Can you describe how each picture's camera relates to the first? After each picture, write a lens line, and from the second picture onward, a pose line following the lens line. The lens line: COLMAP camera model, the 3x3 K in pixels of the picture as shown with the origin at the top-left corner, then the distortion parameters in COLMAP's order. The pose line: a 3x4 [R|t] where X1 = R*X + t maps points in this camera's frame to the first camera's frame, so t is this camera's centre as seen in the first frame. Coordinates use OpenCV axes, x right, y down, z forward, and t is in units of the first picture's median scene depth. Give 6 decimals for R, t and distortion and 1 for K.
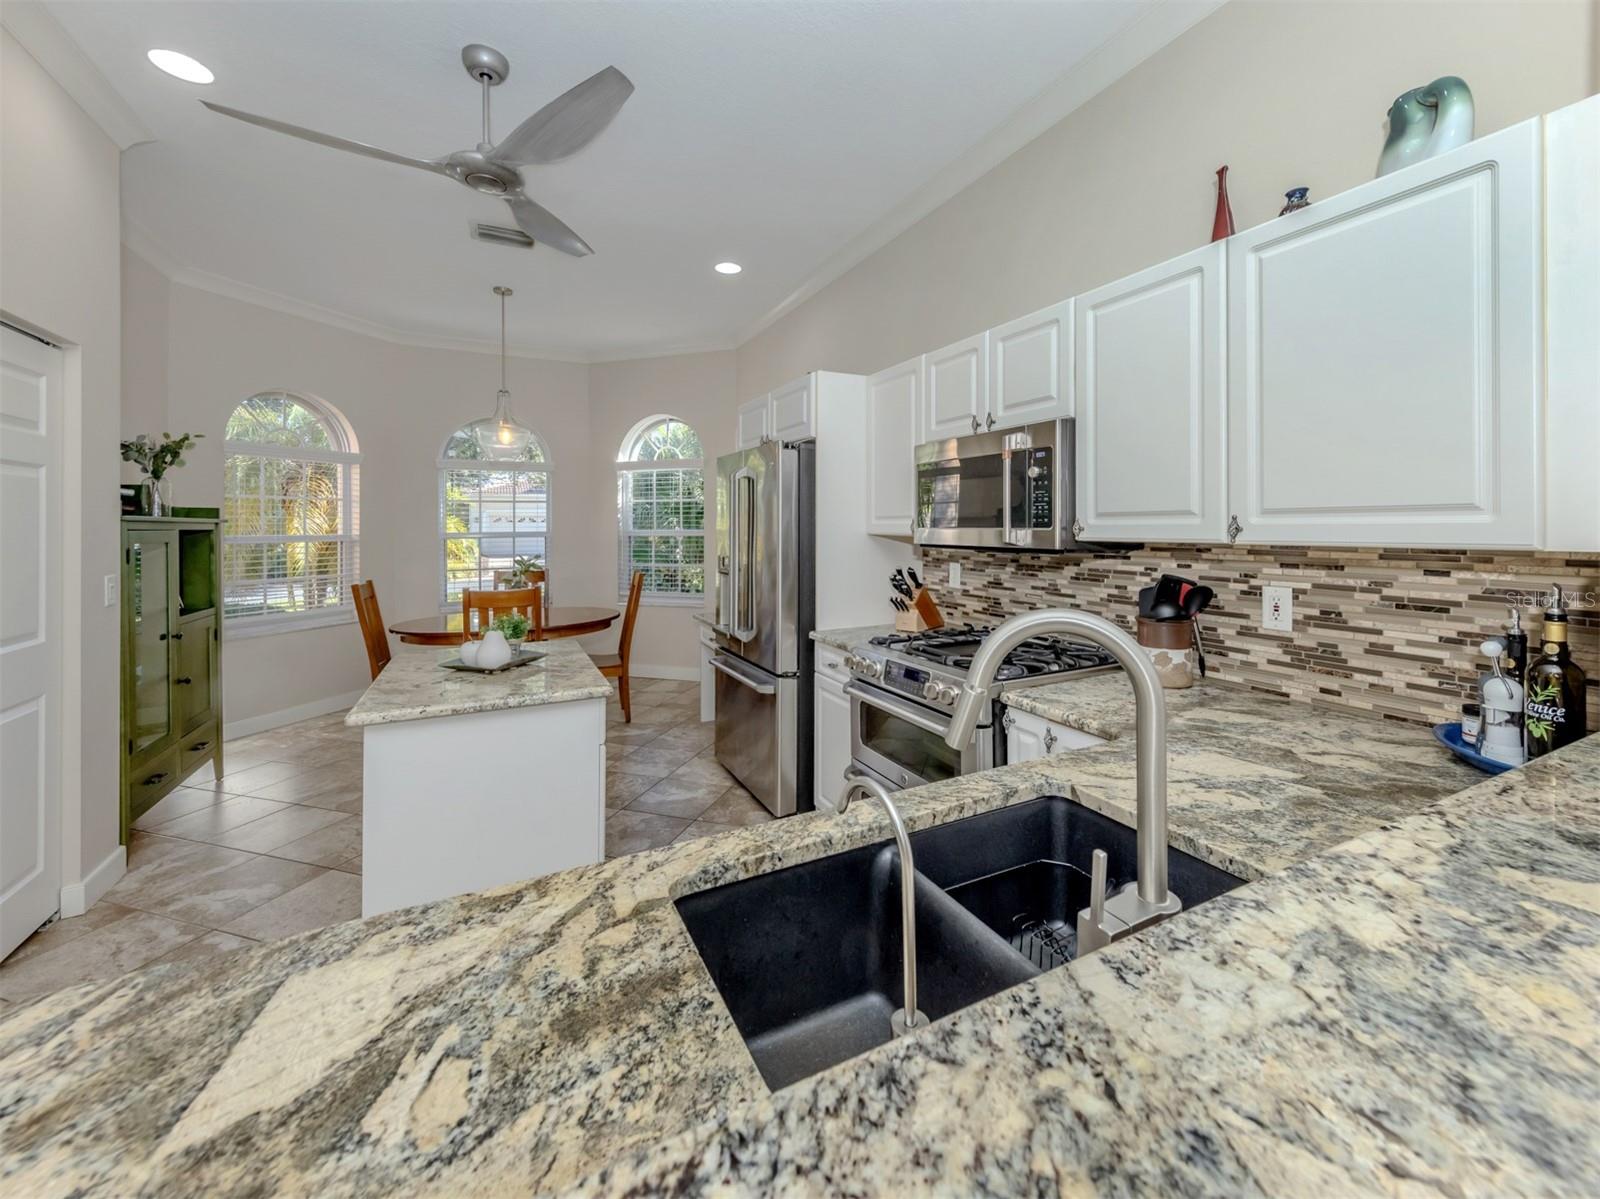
lens RADIAL K [[613.1, 0, 803.6], [0, 613.1, 519.5], [0, 0, 1]] dist [0.000503, -0.000259]
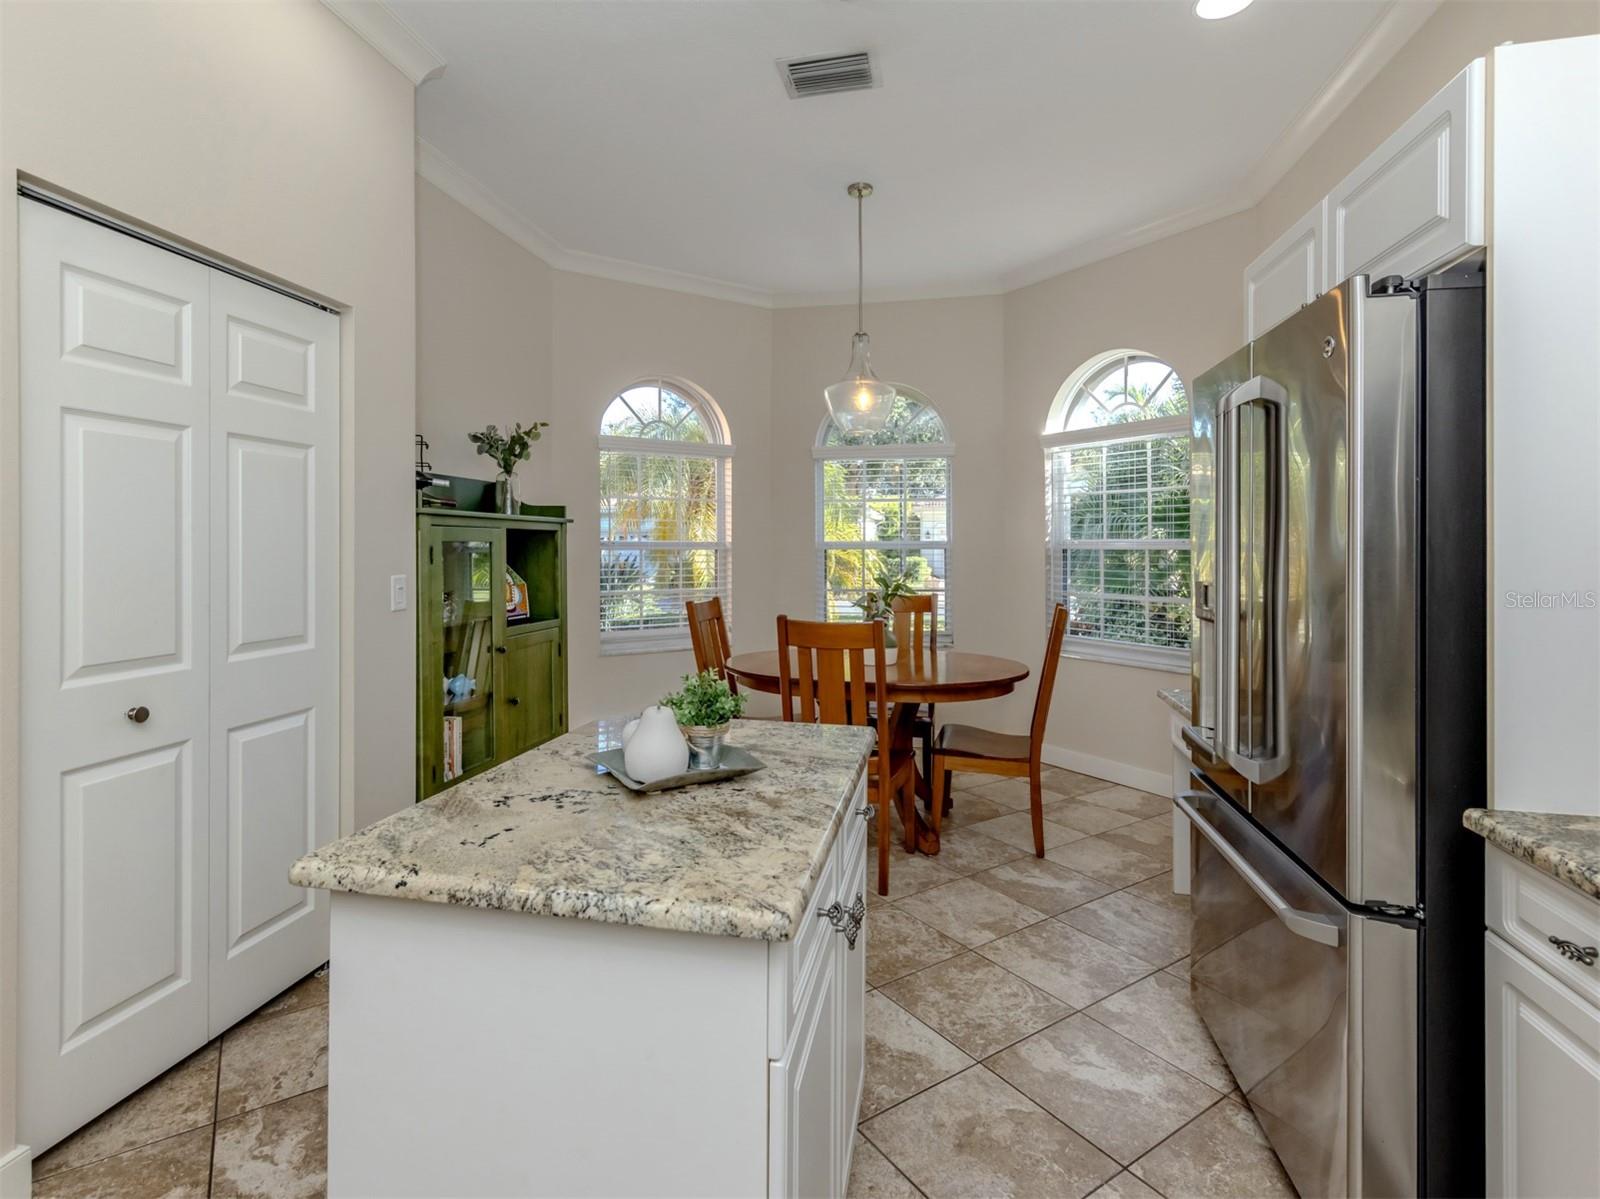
lens RADIAL K [[764.9, 0, 792.6], [0, 764.9, 535.0], [0, 0, 1]] dist [0.002166, 0.000574]
pose [[0.782610, -0.000628, -0.622512, -0.016252], [-0.000379, 0.999999, -0.001485, 0.027161], [0.622512, 0.001398, 0.782609, 0.385344]]
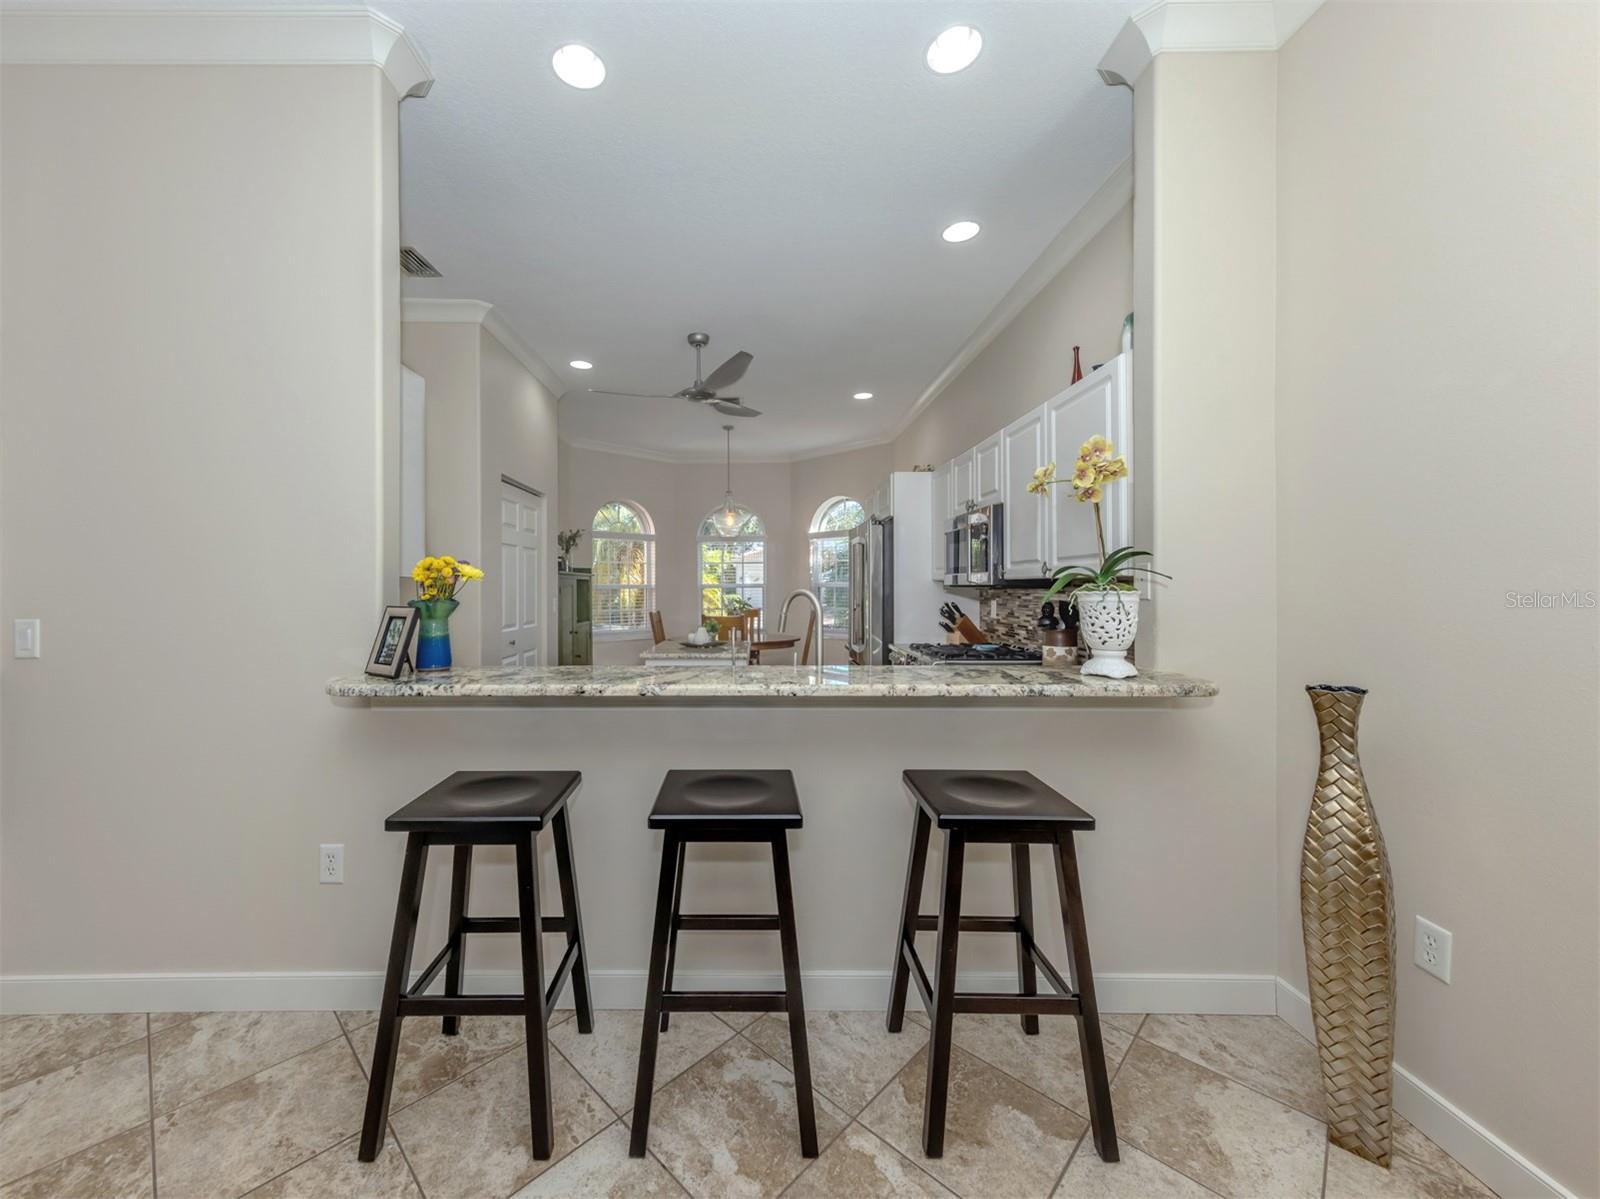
lens RADIAL K [[578.3, 0, 763.5], [0, 578.3, 580.8], [0, 0, 1]] dist [0.000464, -0.000302]
pose [[0.897085, -0.001428, -0.441855, 0.334453], [0.002621, 0.999994, 0.002090, 0.019994], [0.441850, -0.003033, 0.897084, -0.394244]]
